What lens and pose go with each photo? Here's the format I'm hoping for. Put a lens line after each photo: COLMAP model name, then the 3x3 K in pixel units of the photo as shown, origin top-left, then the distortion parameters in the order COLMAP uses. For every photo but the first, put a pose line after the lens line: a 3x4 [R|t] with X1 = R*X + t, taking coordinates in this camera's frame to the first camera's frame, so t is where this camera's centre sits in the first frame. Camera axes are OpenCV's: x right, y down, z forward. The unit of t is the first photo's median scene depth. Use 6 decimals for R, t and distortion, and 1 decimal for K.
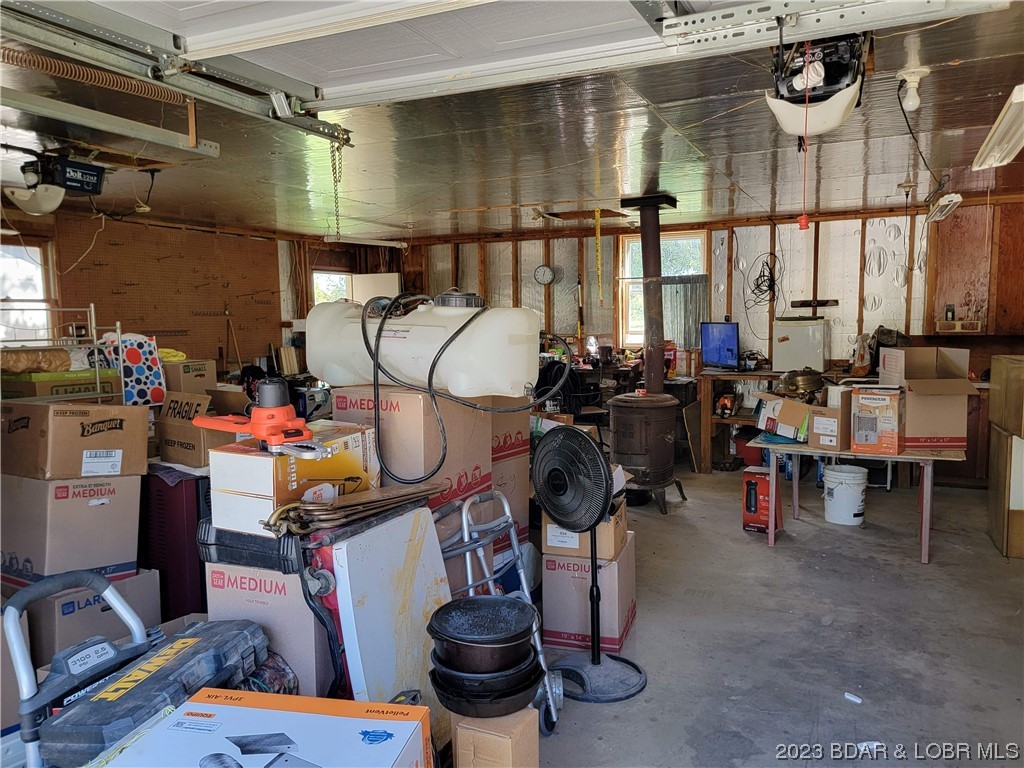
lens RADIAL K [[765.0, 0, 512.0], [0, 765.0, 384.0], [0, 0, 1]] dist [0.091565, -0.081772]
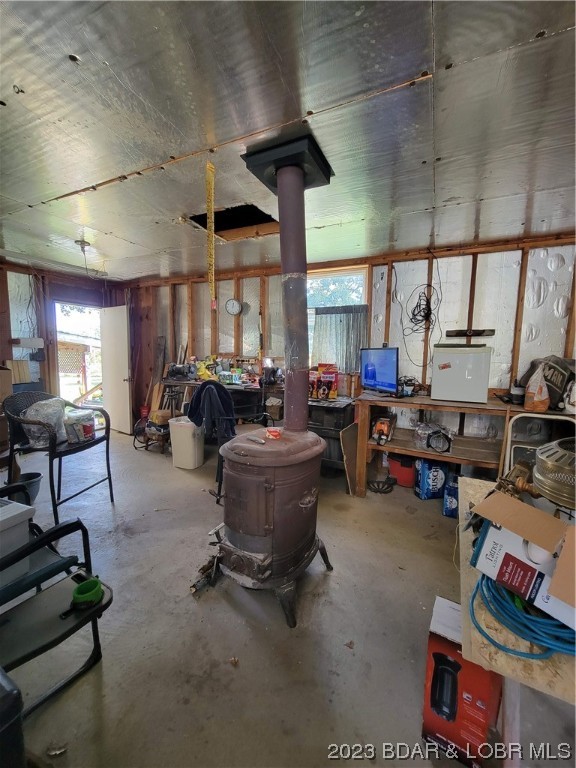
lens RADIAL K [[308.2, 0, 288.0], [0, 308.2, 384.0], [0, 0, 1]] dist [-0.000483, -0.000254]
pose [[0.999475, 0.032349, 0.001971, 0.212480], [-0.032362, 0.999452, 0.006912, -0.043970], [-0.001747, -0.006972, 0.999974, 0.836309]]
